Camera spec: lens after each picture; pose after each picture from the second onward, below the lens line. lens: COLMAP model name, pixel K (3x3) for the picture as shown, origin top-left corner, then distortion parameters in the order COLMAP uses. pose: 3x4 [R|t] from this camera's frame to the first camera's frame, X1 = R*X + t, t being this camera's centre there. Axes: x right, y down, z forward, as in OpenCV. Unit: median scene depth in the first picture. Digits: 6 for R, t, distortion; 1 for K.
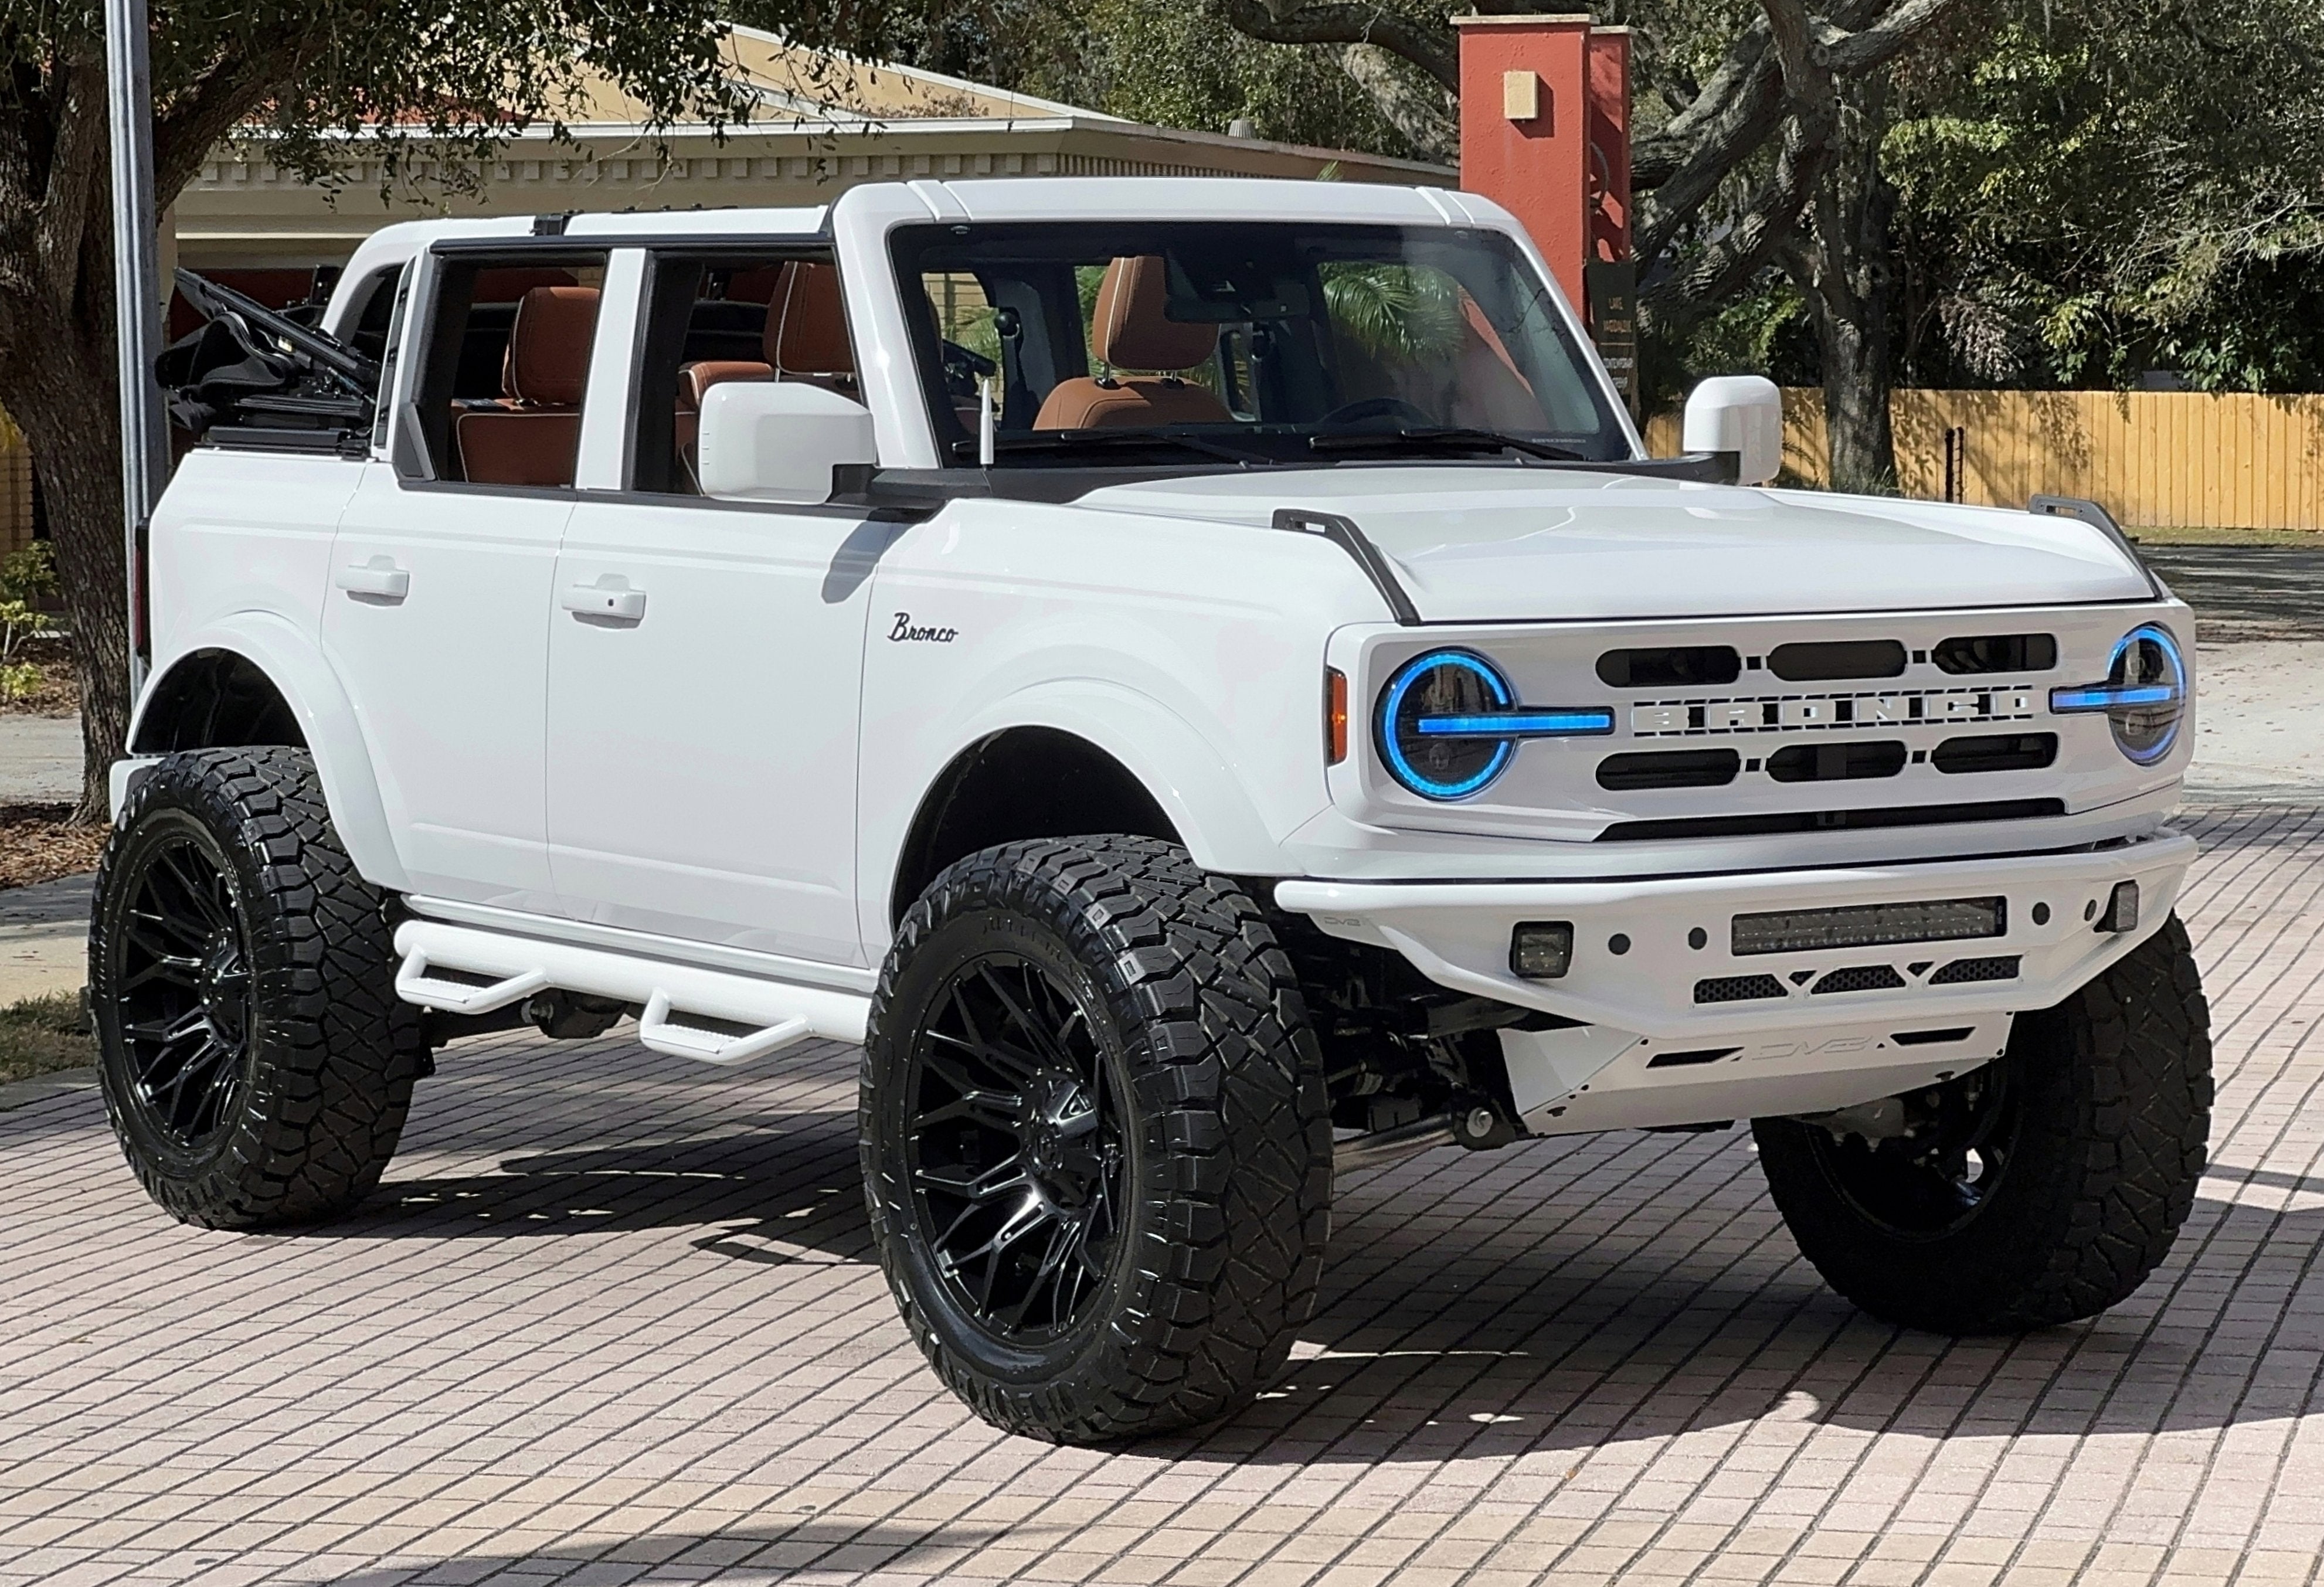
lens RADIAL K [[6243.5, 0, 1130.7], [0, 6243.5, 767.5], [0, 0, 1]] dist [-0.367550, 9.558798]
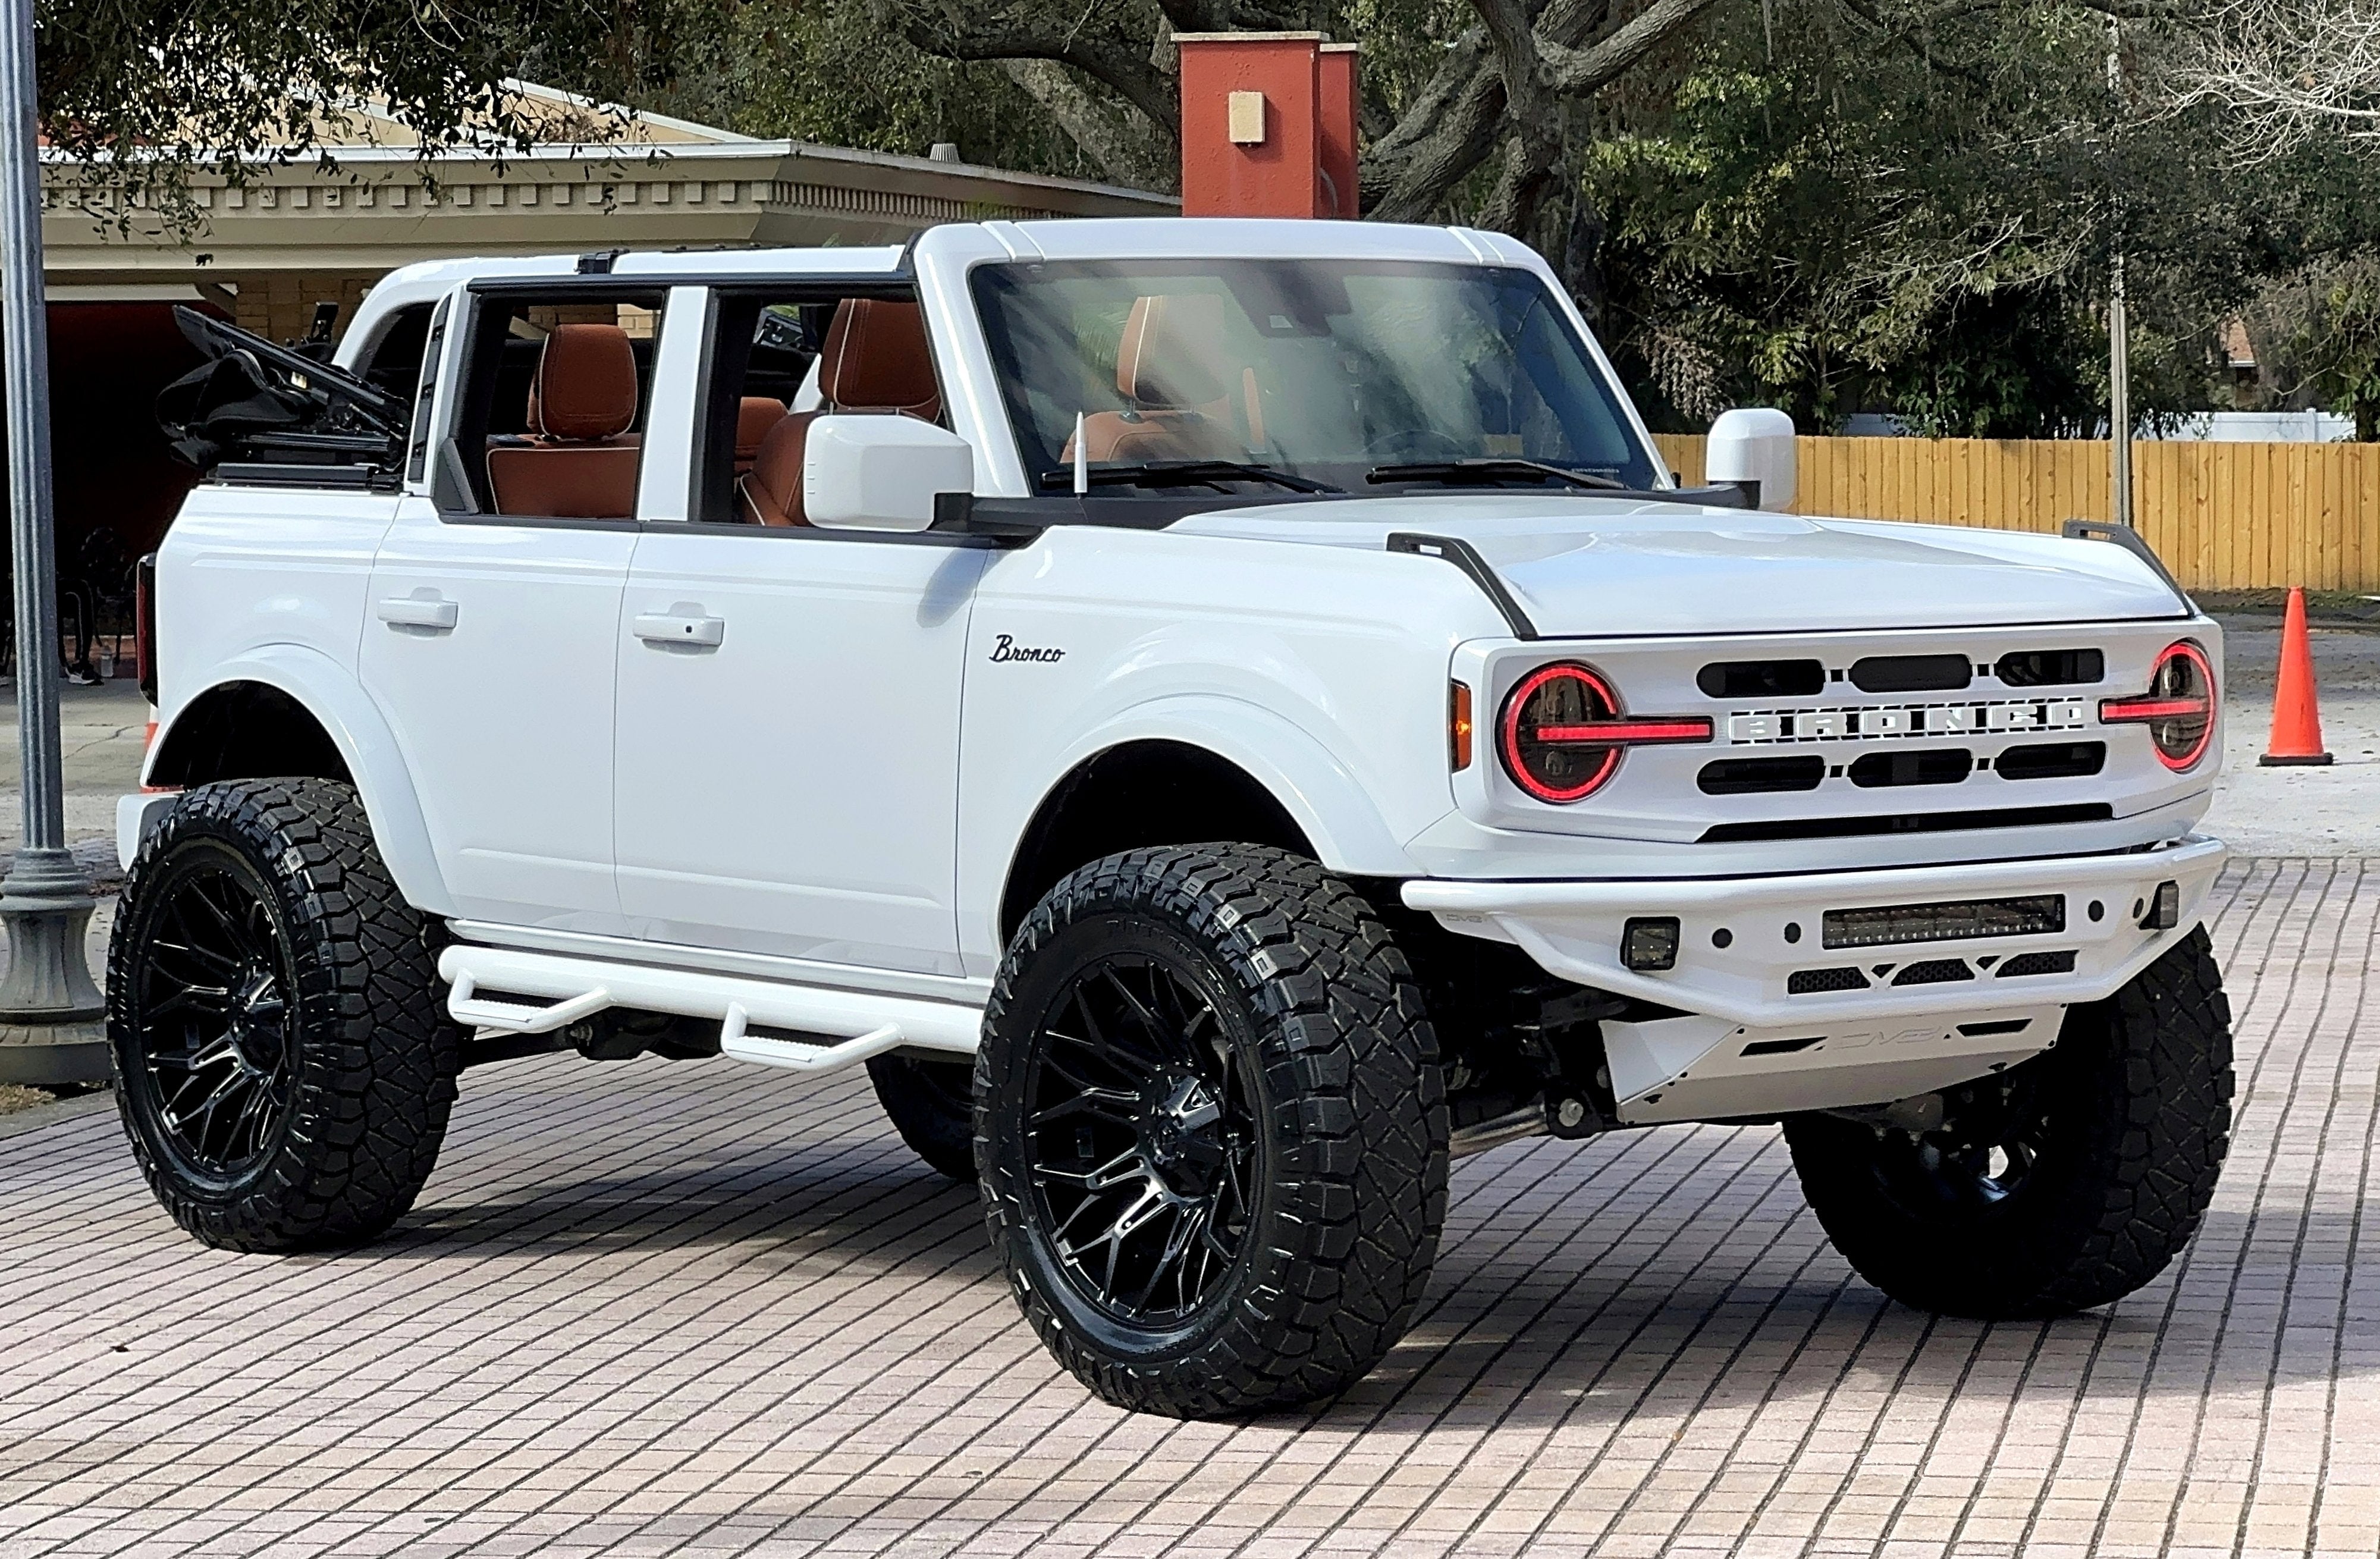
lens RADIAL K [[6961.5, 0, 1190.0], [0, 6961.5, 779.5], [0, 0, 1]] dist [-0.547754, 14.782161]
pose [[0.997516, -0.005541, 0.070223, -0.089056], [0.006331, 0.999919, -0.011039, 0.012739], [-0.070156, 0.011456, 0.997470, -0.168015]]
